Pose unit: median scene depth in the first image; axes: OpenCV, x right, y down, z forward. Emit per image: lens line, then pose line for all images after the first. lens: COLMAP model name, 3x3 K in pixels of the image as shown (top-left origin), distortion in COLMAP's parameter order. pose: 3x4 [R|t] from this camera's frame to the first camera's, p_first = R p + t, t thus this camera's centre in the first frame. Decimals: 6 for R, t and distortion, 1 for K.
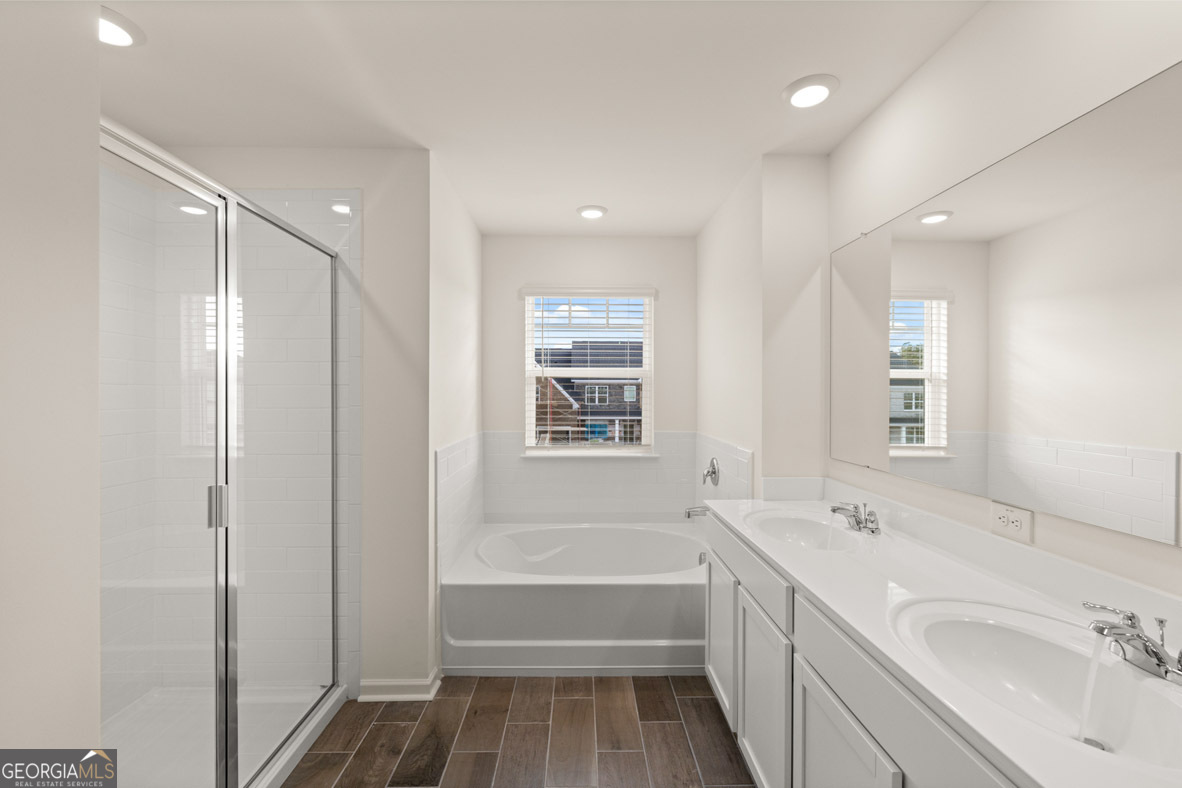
lens RADIAL K [[494.1, 0, 591.3], [0, 494.1, 390.5], [0, 0, 1]] dist [-0.001464, 0.000081]
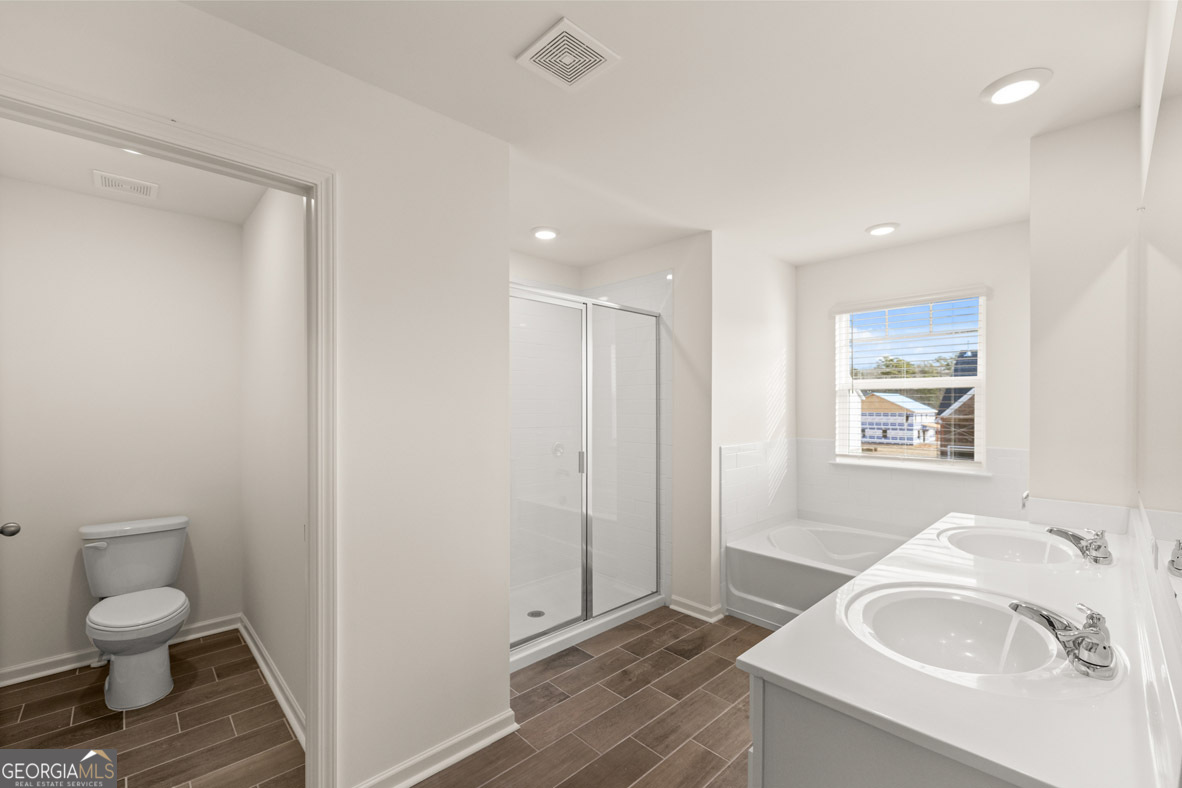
lens RADIAL K [[494.1, 0, 590.1], [0, 494.1, 402.8], [0, 0, 1]] dist [-0.001464, 0.000081]
pose [[0.674617, -0.005379, -0.738148, 0.471064], [0.004552, 0.999985, -0.003128, 0.002804], [0.738154, -0.001250, 0.674631, -0.197905]]
